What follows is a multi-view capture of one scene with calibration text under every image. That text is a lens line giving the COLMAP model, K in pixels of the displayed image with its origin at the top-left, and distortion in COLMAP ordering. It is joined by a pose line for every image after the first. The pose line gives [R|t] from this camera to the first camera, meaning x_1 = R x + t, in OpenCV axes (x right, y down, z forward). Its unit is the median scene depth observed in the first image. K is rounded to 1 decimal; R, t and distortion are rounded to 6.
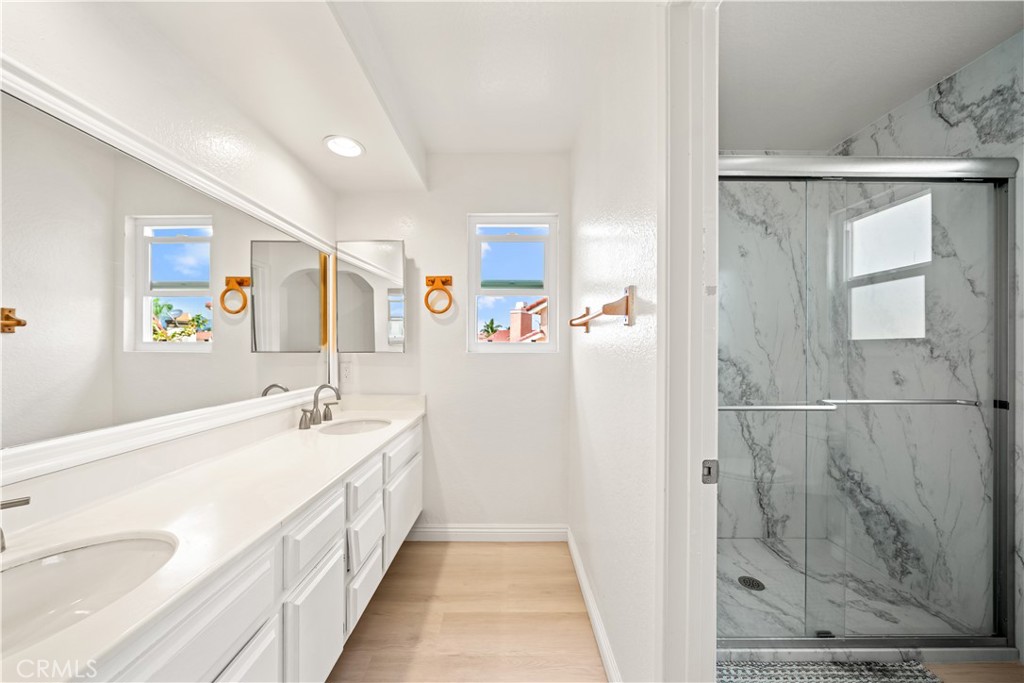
lens RADIAL K [[351.9, 0, 511.7], [0, 351.9, 349.5], [0, 0, 1]] dist [-0.005375, 0.000150]
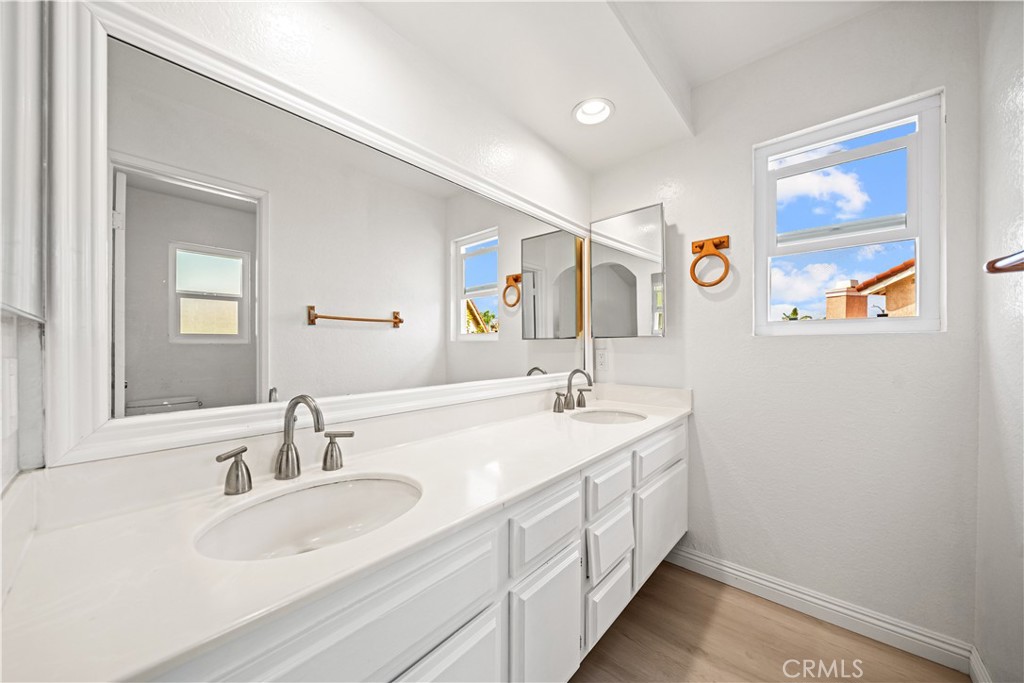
lens RADIAL K [[351.9, 0, 513.9], [0, 351.9, 350.8], [0, 0, 1]] dist [-0.005375, 0.000150]
pose [[0.745021, -0.000199, -0.667041, -0.013141], [0.004018, 0.999983, 0.004189, 0.040979], [0.667029, -0.005801, 0.745009, 0.149958]]
